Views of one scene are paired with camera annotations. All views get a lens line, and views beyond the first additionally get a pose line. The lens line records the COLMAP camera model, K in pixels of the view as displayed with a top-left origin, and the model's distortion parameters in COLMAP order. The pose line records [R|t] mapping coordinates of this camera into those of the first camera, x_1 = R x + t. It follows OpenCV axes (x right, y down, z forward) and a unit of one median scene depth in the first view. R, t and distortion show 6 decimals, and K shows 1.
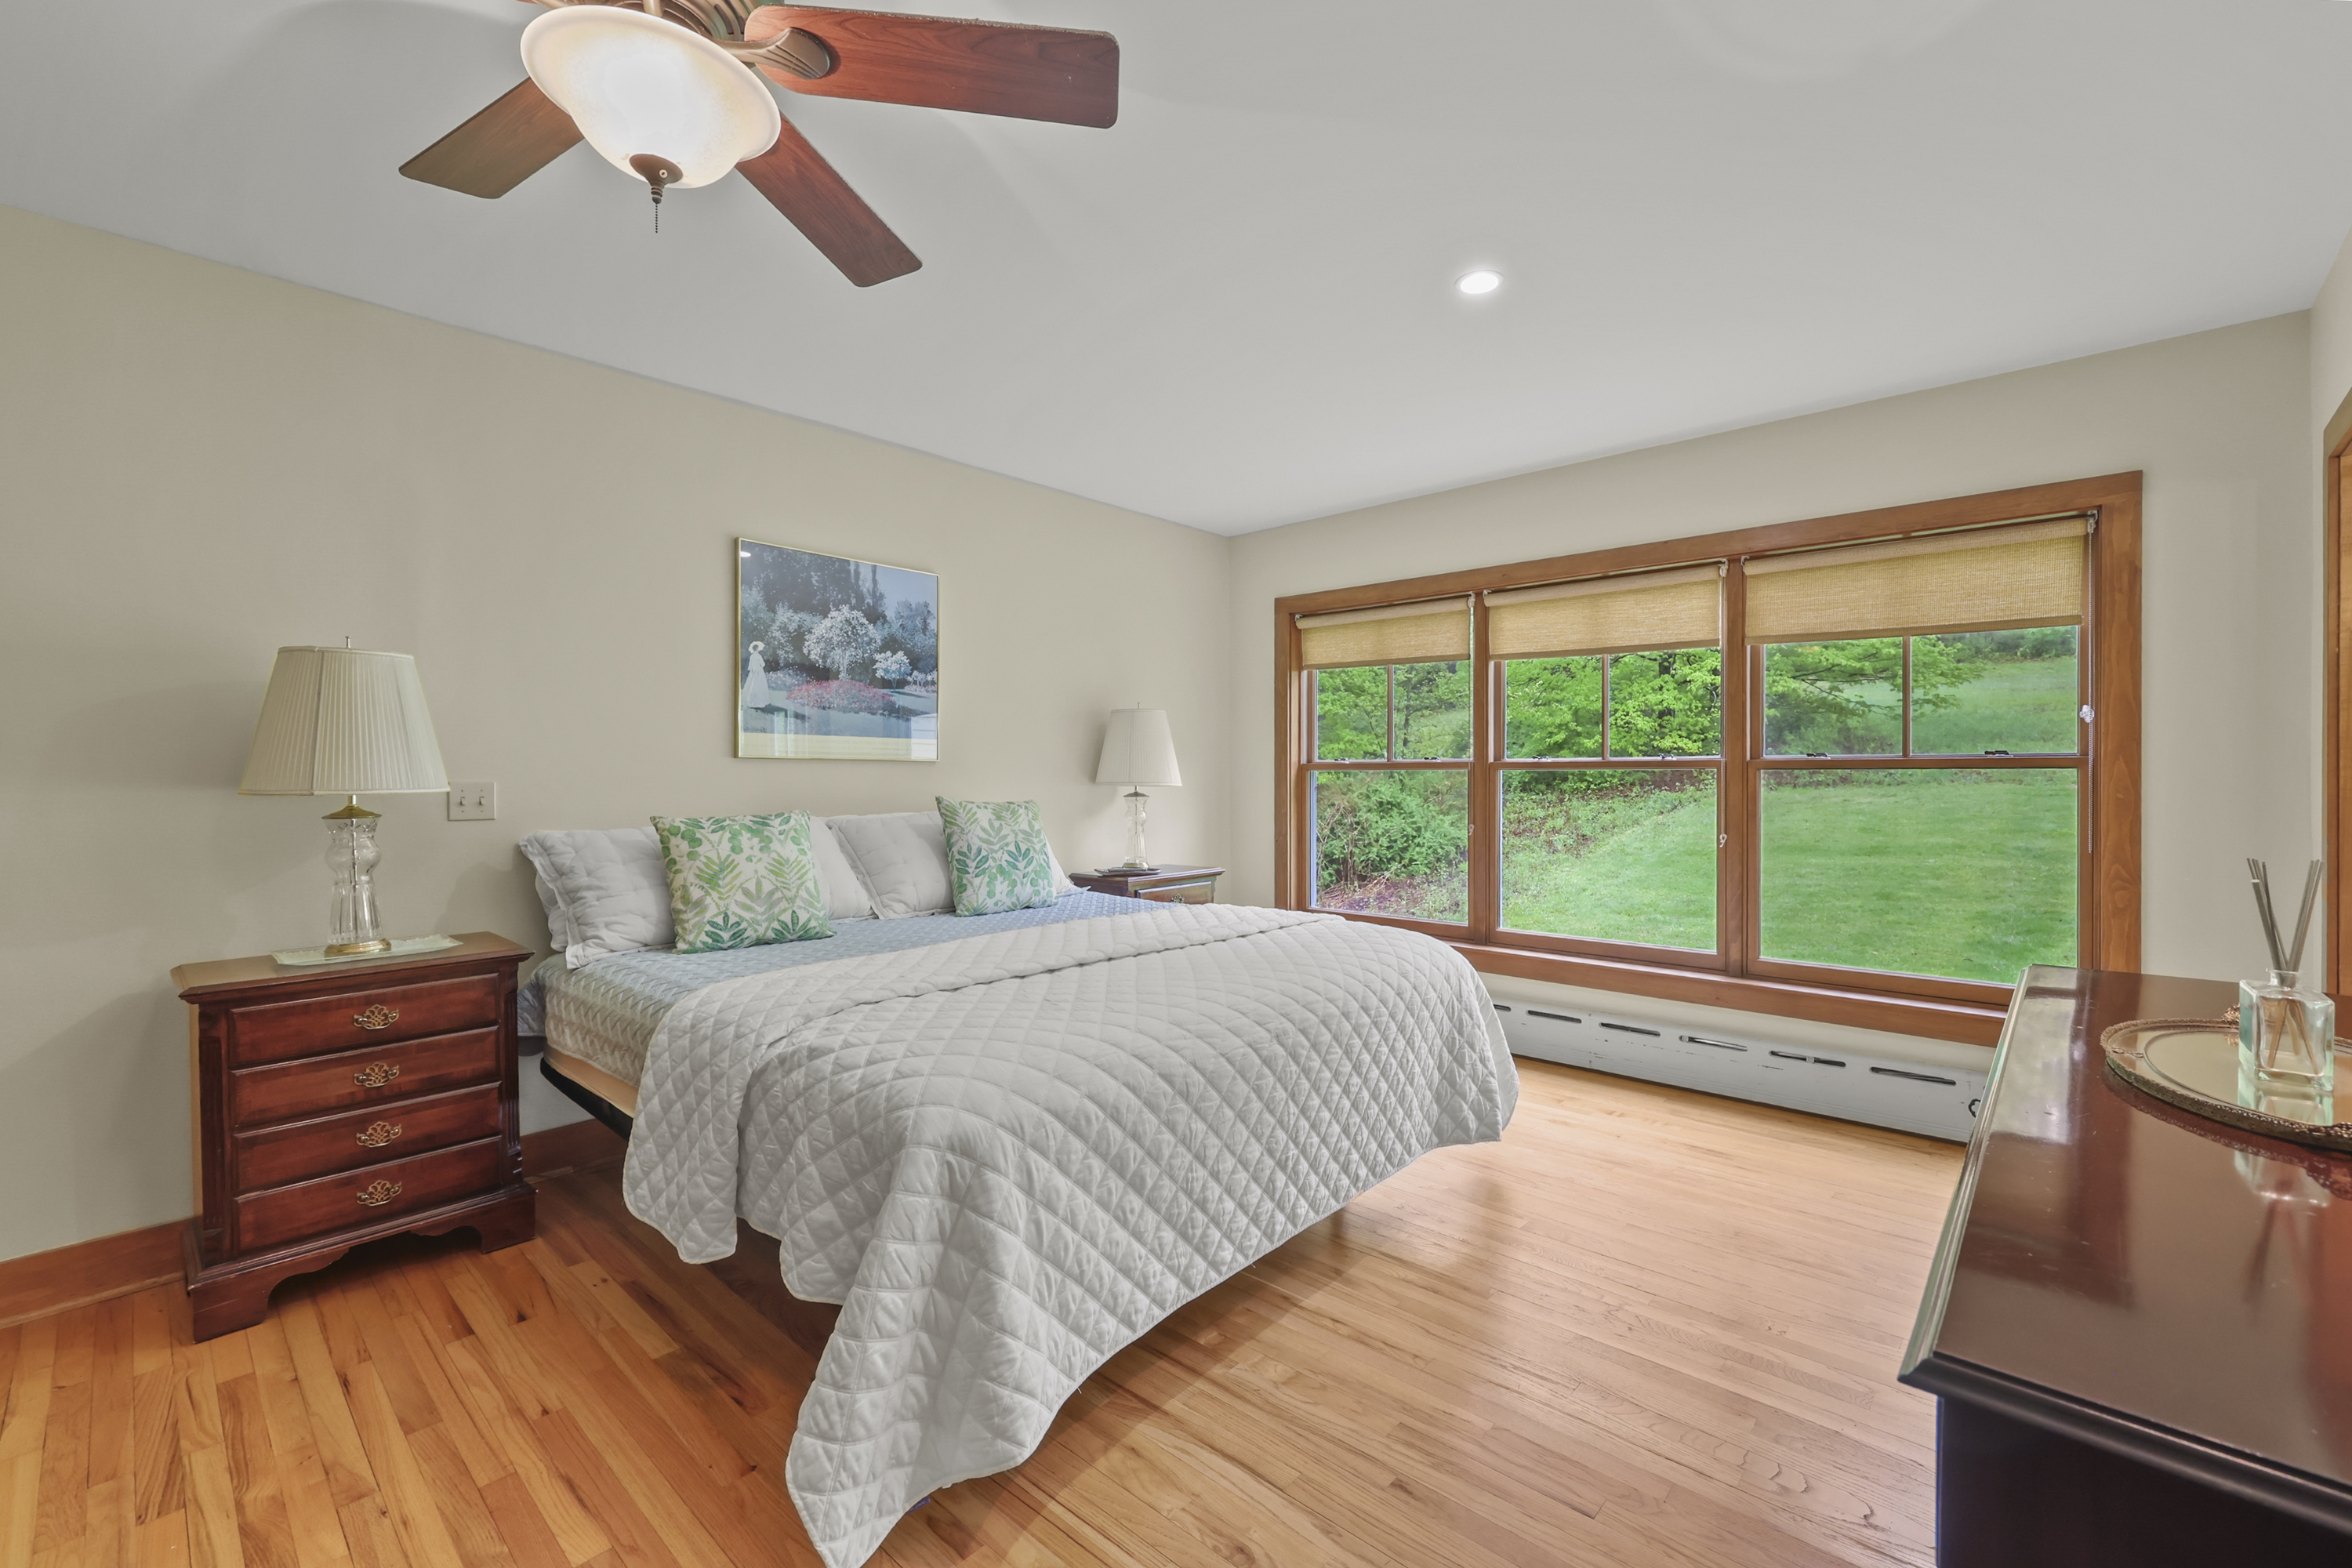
lens RADIAL K [[999.3, 0, 1176.0], [0, 999.3, 784.0], [0, 0, 1]] dist [0.002182, 0.000067]
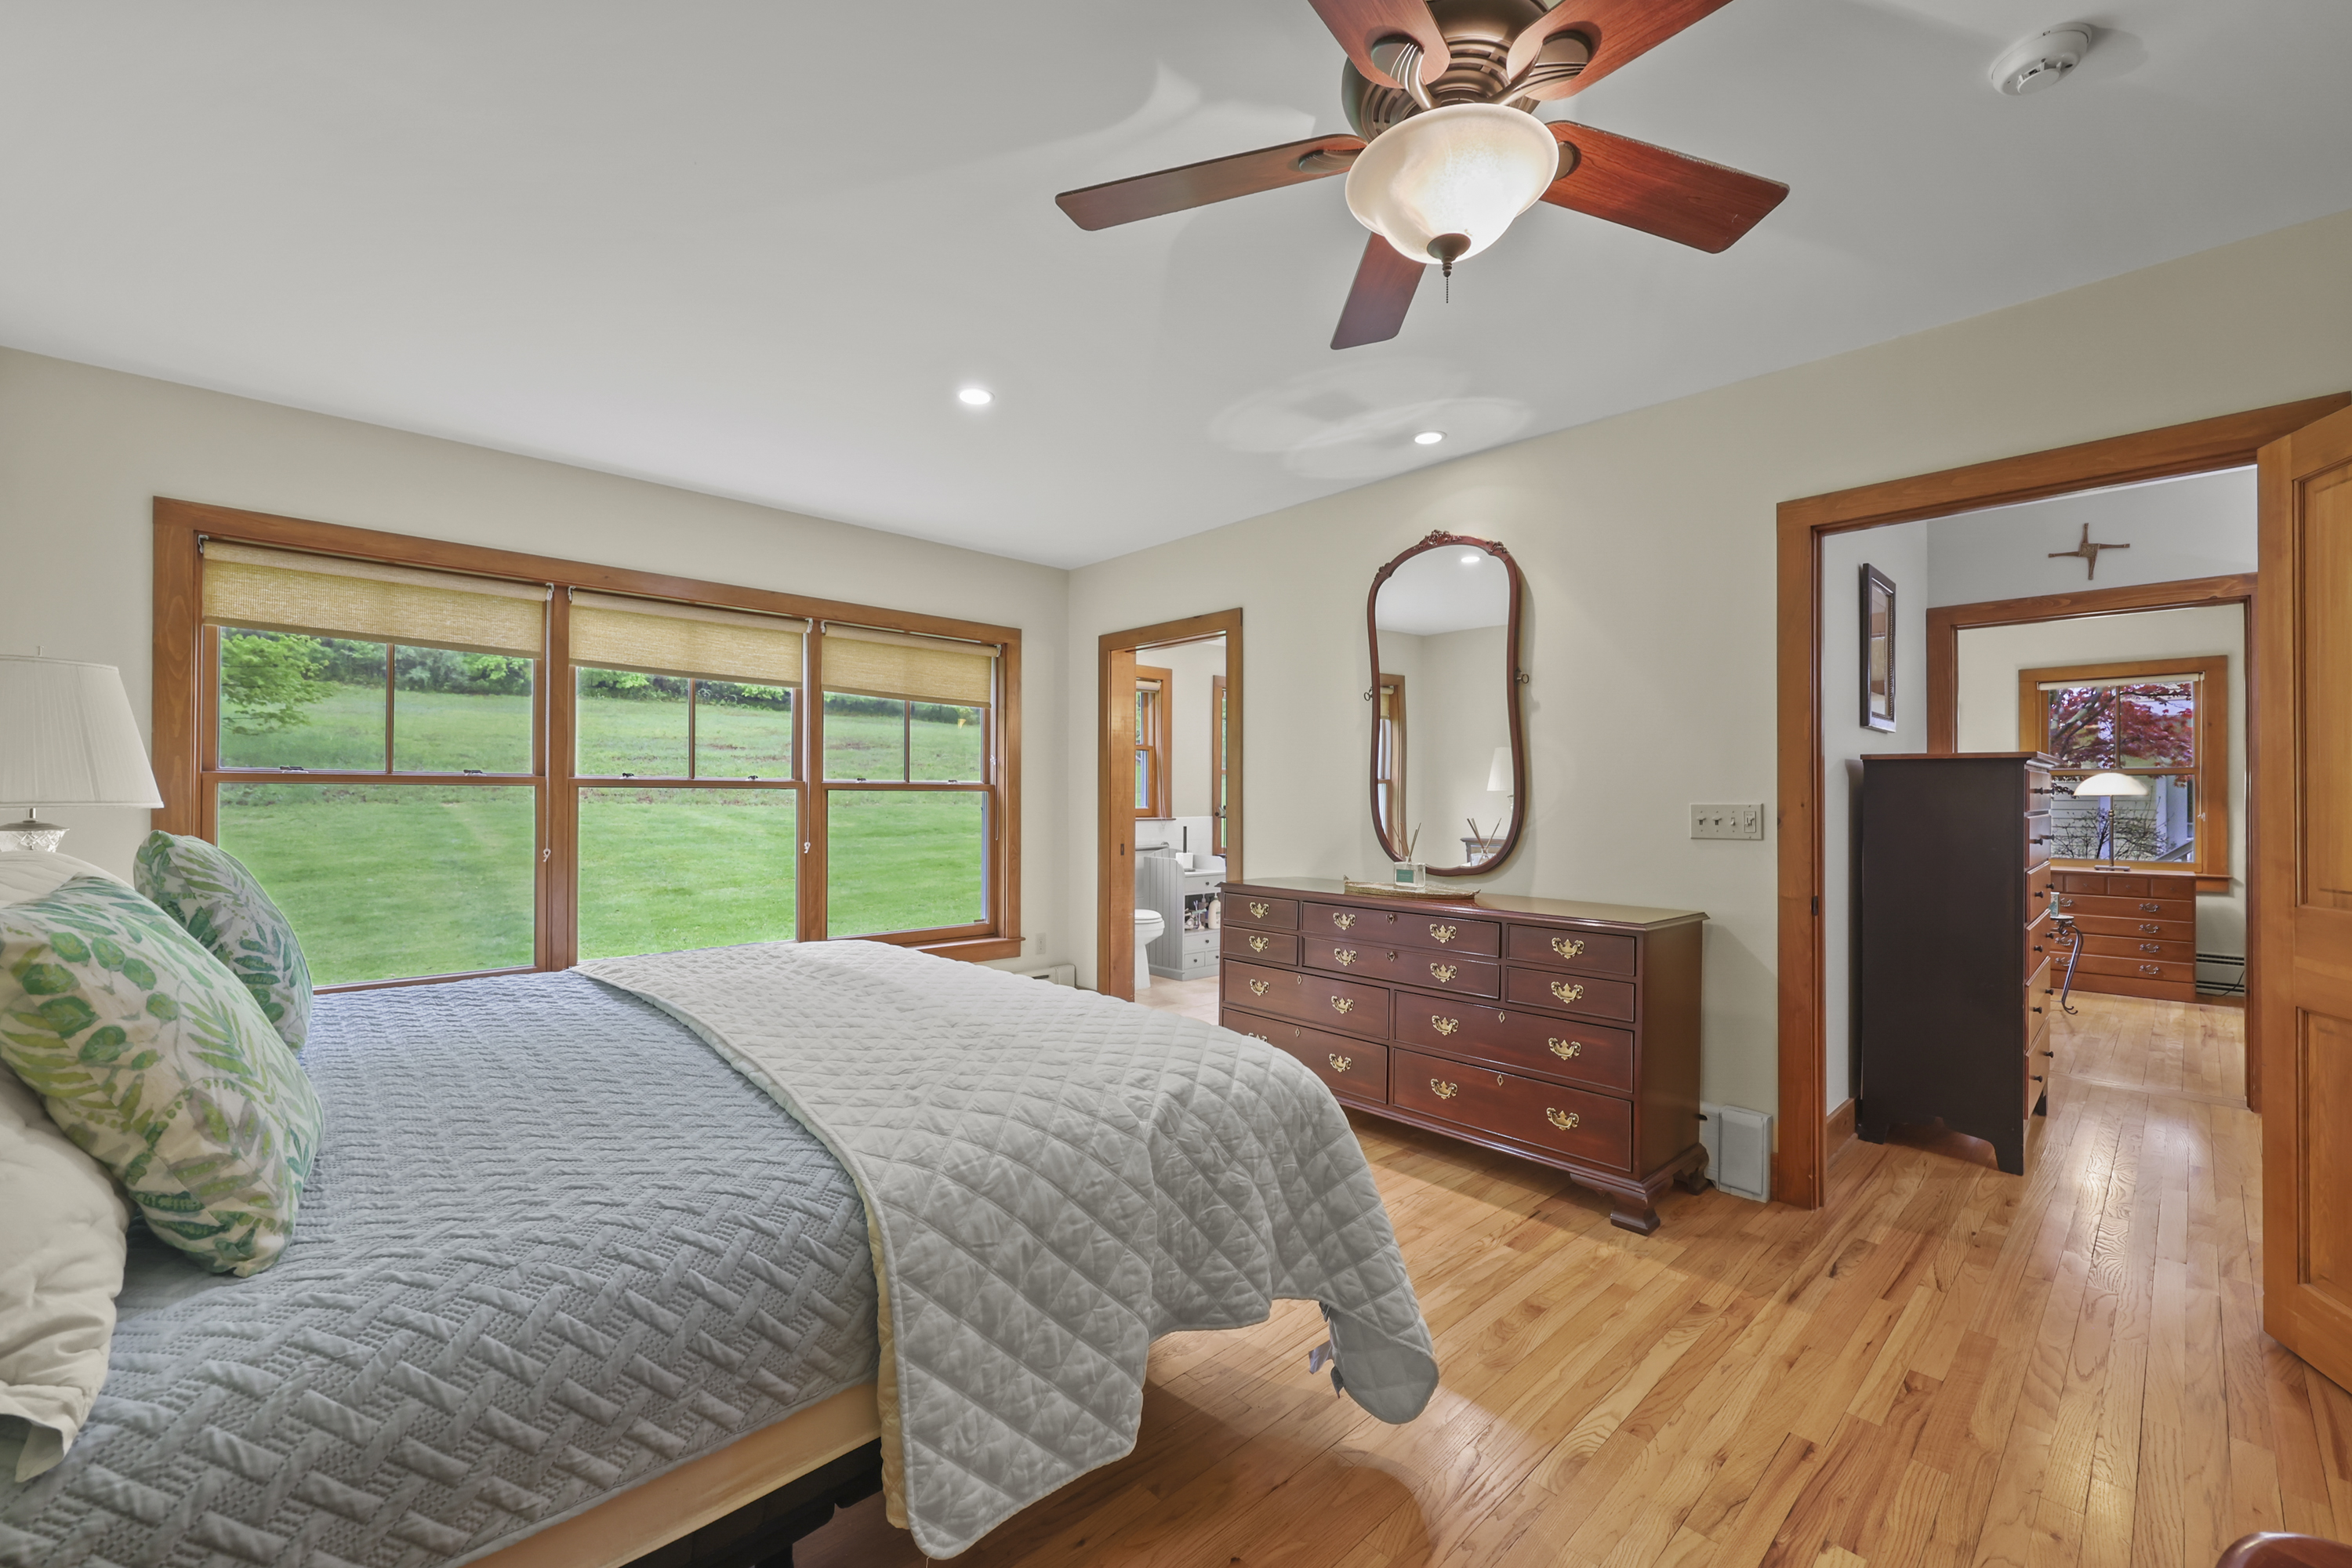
lens RADIAL K [[963.9, 0, 1185.0], [0, 963.9, 793.9], [0, 0, 1]] dist [0.010728, -0.000421]
pose [[0.061286, 0.004304, 0.998111, -0.703994], [0.005880, 0.999972, -0.004673, -0.000696], [-0.998103, 0.006156, 0.061259, 0.537795]]
